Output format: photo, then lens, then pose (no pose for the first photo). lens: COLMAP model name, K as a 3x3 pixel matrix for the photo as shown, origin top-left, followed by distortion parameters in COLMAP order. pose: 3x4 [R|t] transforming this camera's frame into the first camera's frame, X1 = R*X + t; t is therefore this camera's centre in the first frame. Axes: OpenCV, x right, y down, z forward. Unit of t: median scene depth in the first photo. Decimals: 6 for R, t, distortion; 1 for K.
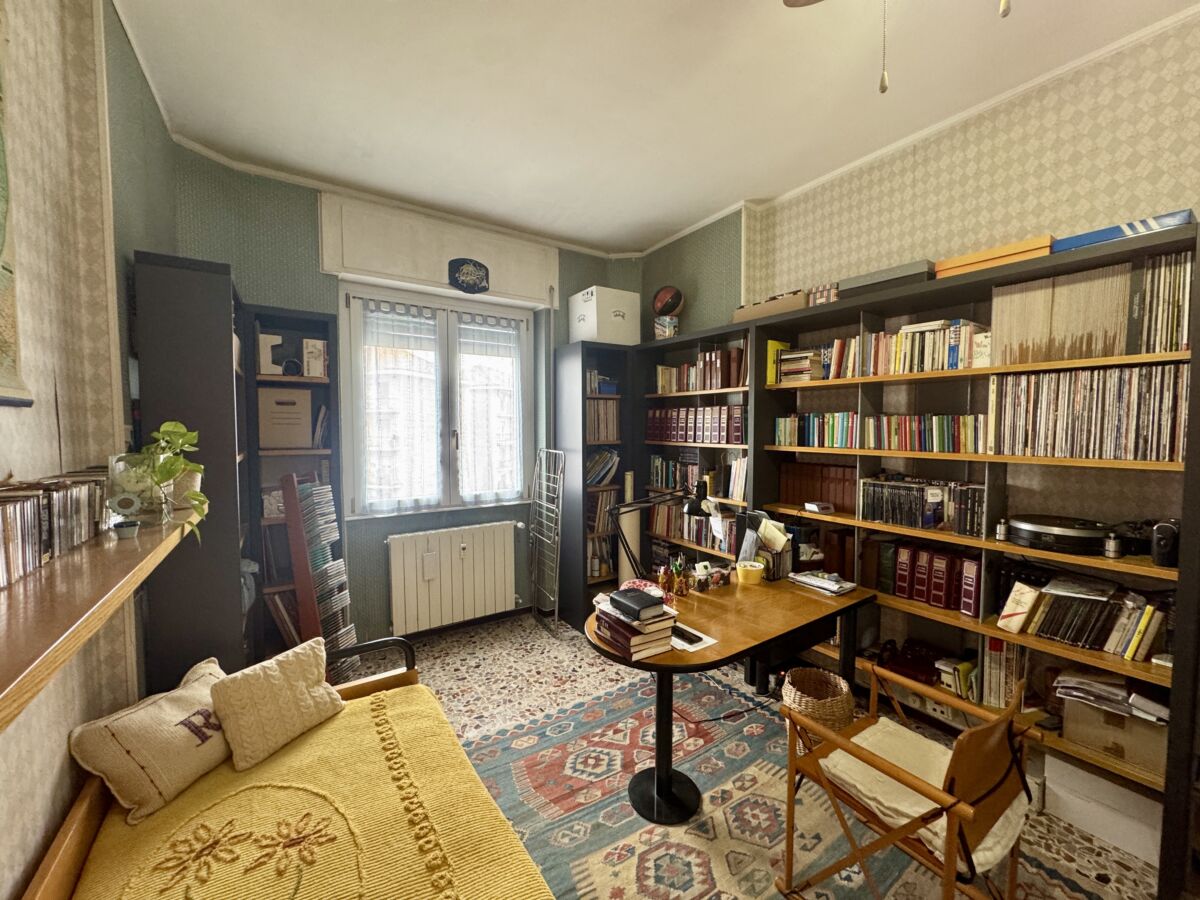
lens RADIAL K [[477.2, 0, 596.6], [0, 477.2, 451.5], [0, 0, 1]] dist [-0.003145, 0.000362]
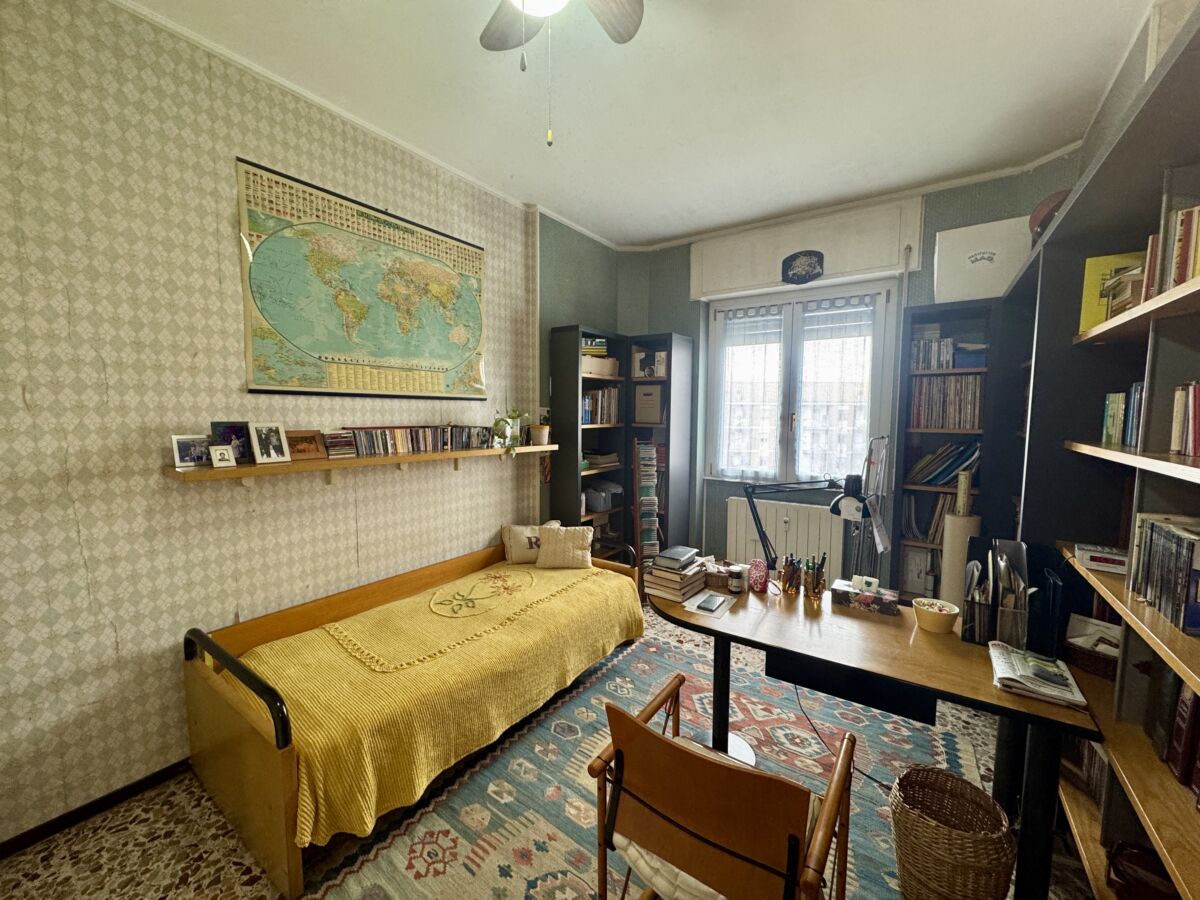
lens RADIAL K [[477.2, 0, 595.7], [0, 477.2, 450.8], [0, 0, 1]] dist [-0.003145, 0.000362]
pose [[0.356185, 0.081582, -0.930847, 0.749175], [-0.054869, 0.996289, 0.066322, -0.009499], [0.932803, 0.027452, 0.359339, 0.258425]]
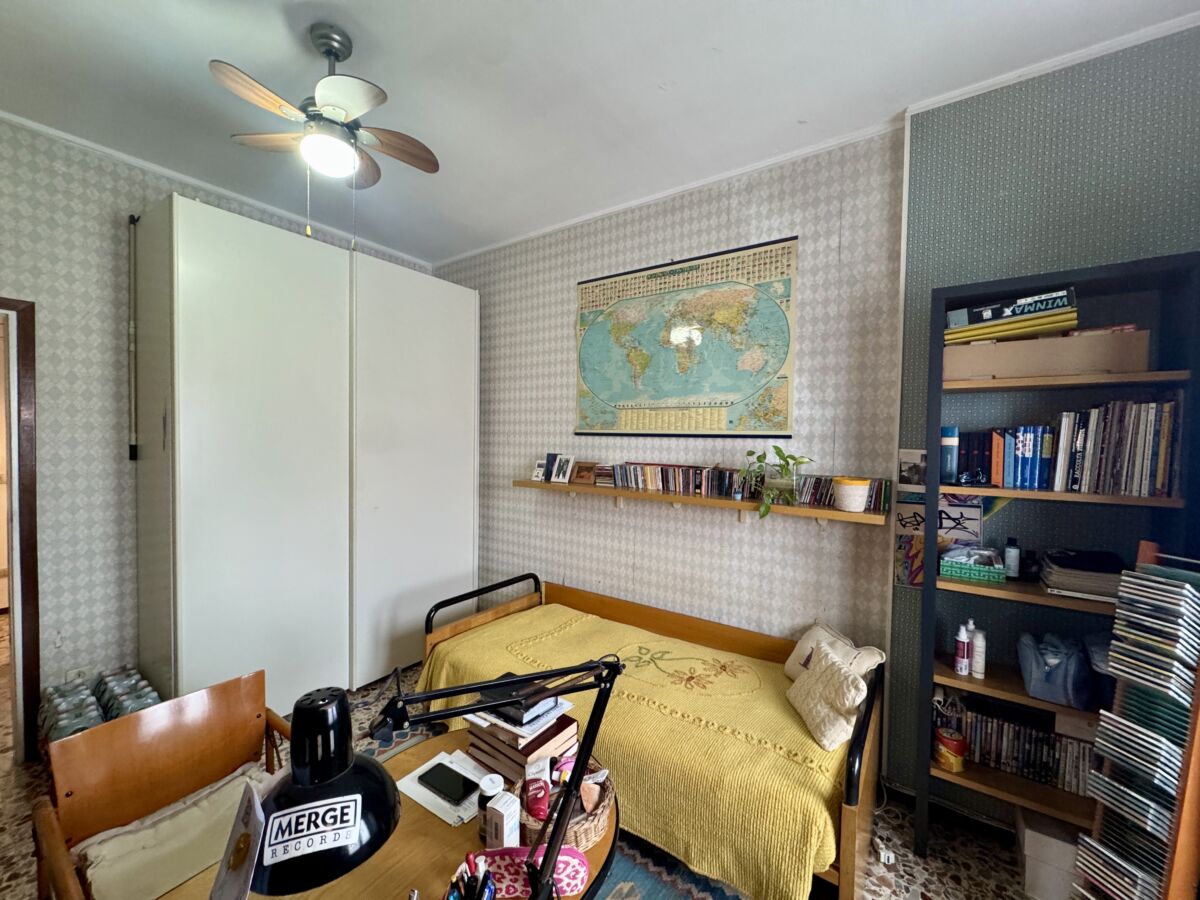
lens RADIAL K [[477.2, 0, 604.6], [0, 477.2, 451.6], [0, 0, 1]] dist [-0.003145, 0.000362]
pose [[-0.931243, 0.000799, -0.364397, 0.149450], [-0.030218, 0.996384, 0.079409, -0.078262], [0.363143, 0.084961, -0.927852, 1.156788]]
